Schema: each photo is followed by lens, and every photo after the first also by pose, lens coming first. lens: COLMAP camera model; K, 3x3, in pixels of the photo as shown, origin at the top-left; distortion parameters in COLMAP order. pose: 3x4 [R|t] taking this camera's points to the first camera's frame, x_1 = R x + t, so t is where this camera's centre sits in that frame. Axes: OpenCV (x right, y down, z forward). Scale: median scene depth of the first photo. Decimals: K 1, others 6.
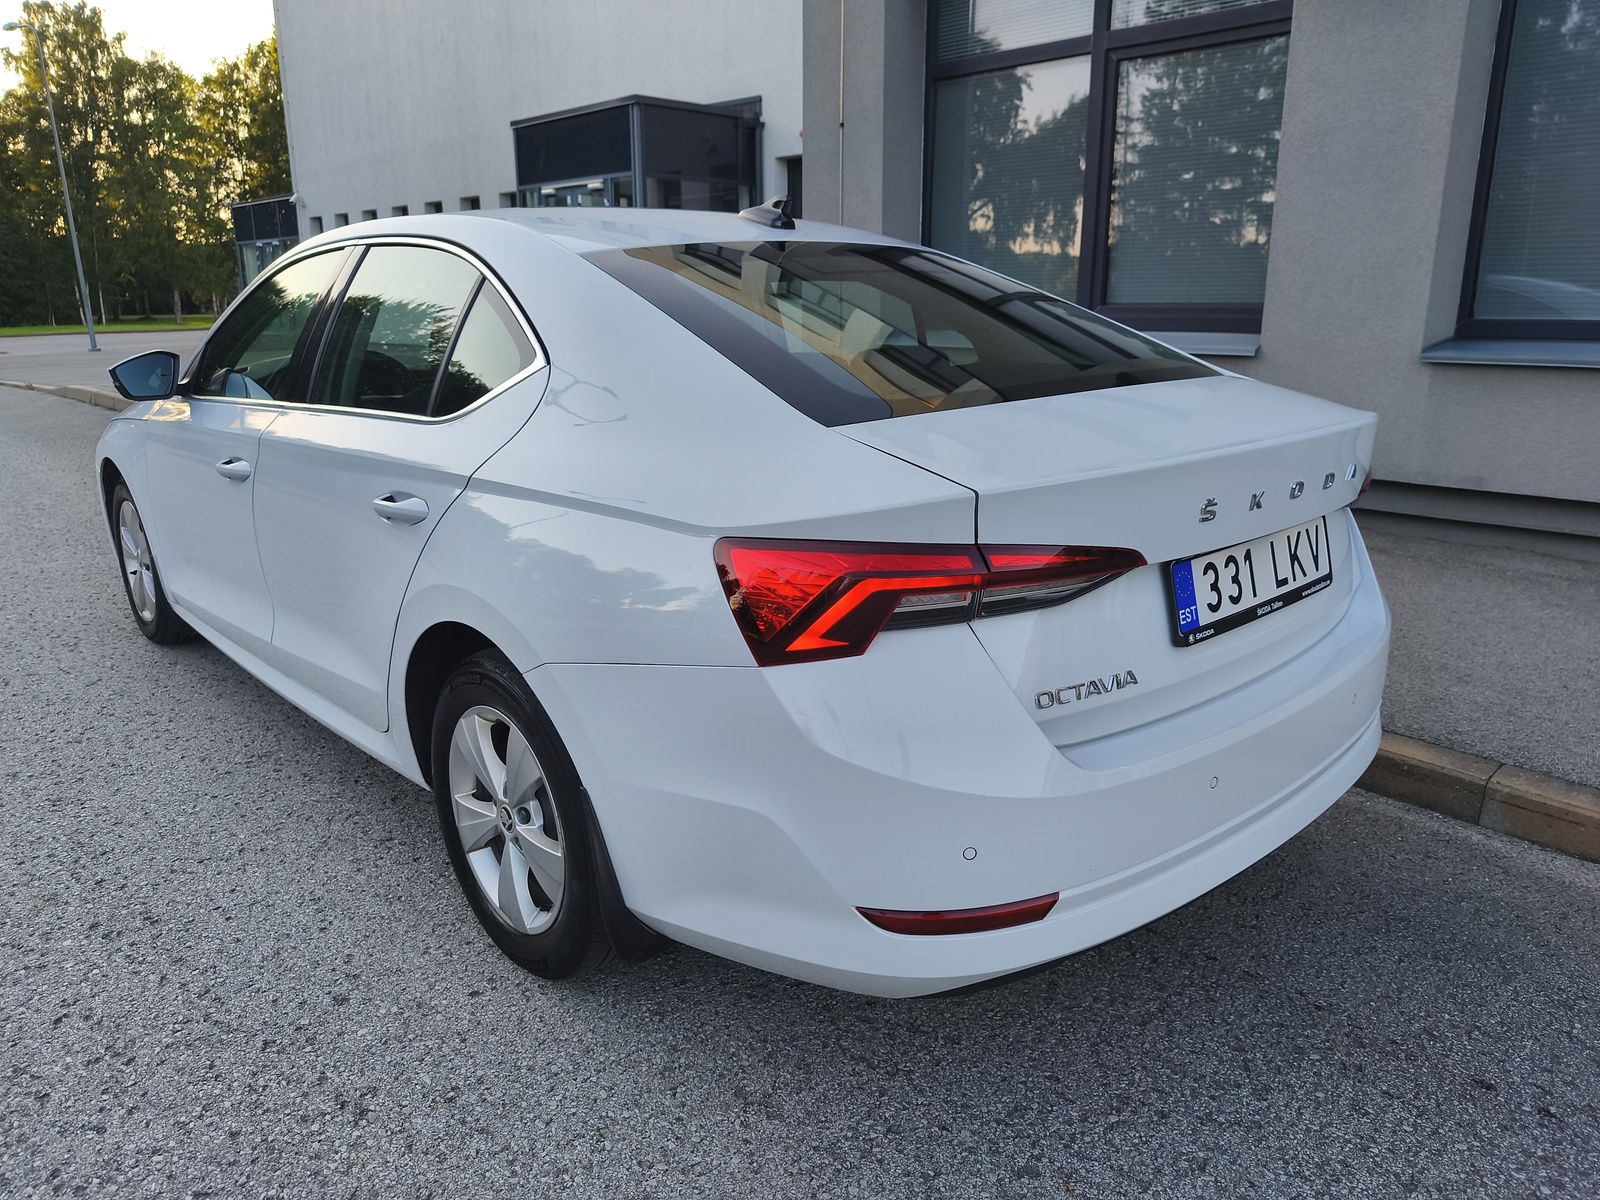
lens RADIAL K [[1075.3, 0, 800.0], [0, 1075.3, 600.0], [0, 0, 1]] dist [-0.019811, -0.001083]
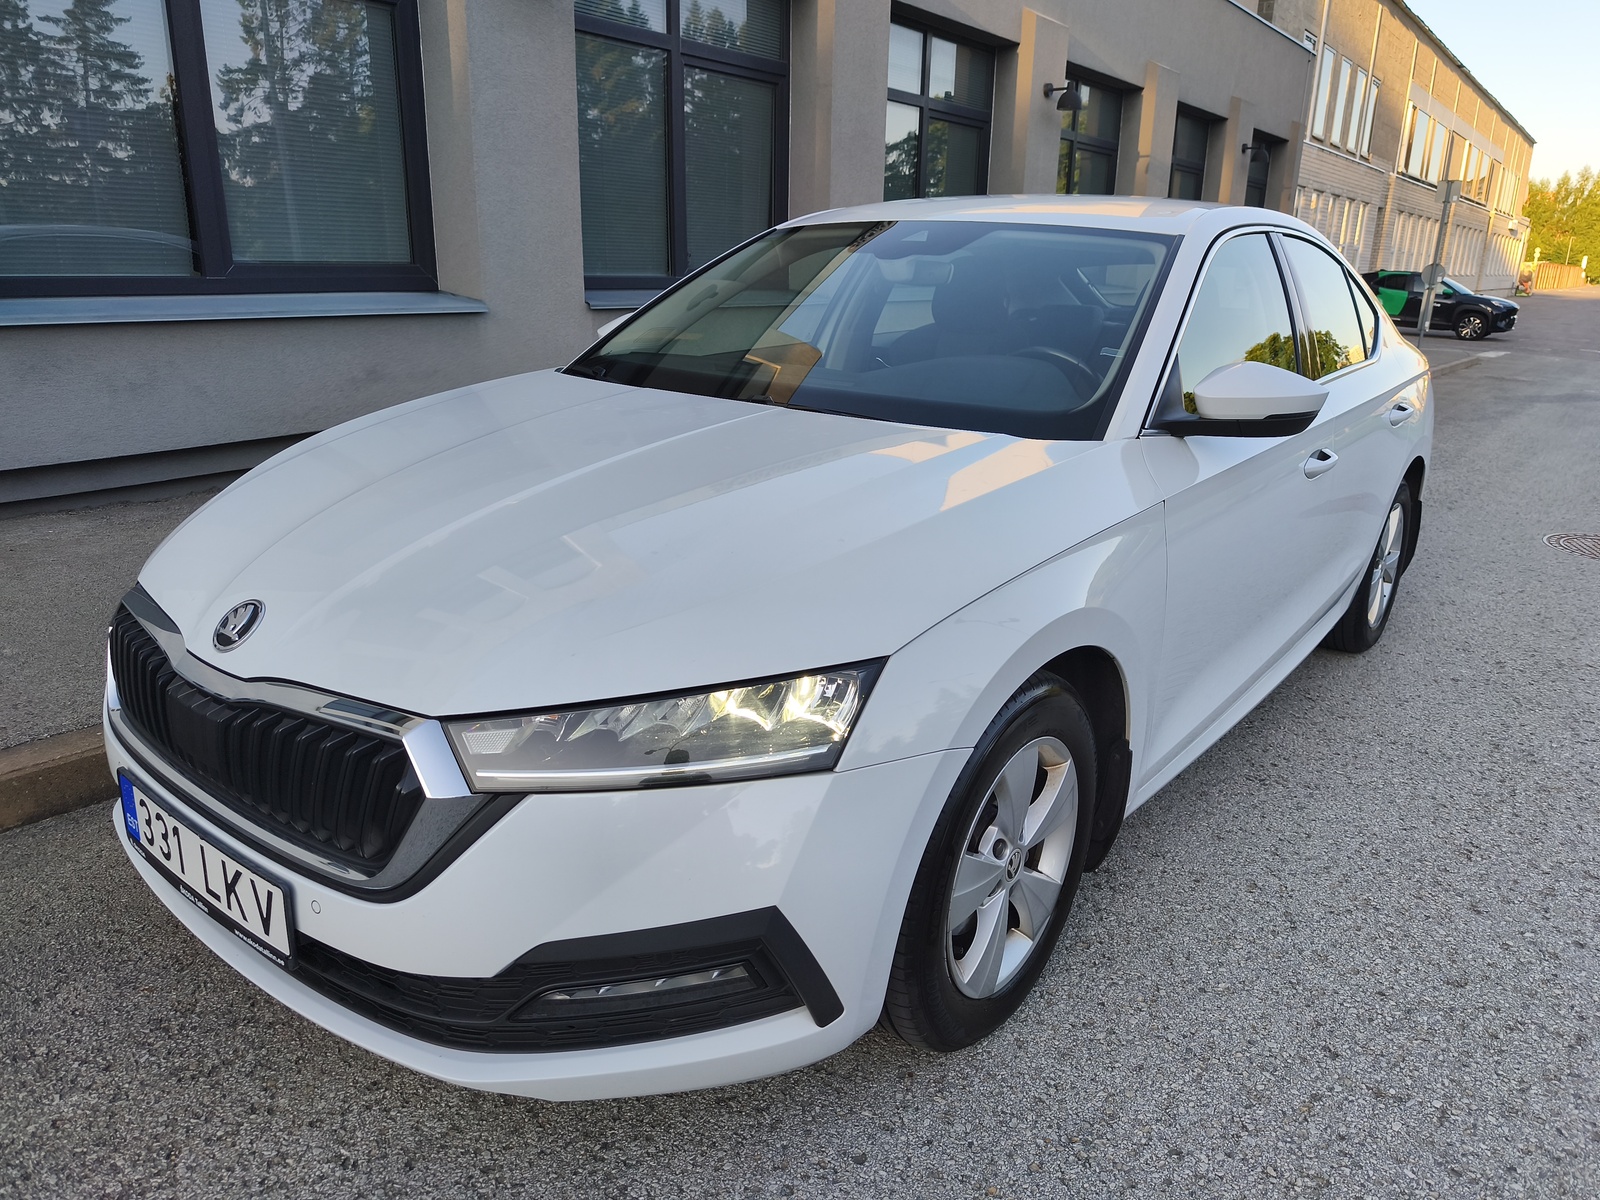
lens RADIAL K [[1090.0, 0, 800.6], [0, 1090.0, 578.5], [0, 0, 1]] dist [-0.003961, -0.000677]
pose [[-0.122988, -0.283181, 0.951148, -1.290520], [0.249618, 0.918784, 0.305822, -0.398244], [-0.960502, 0.275036, -0.042313, 1.358618]]
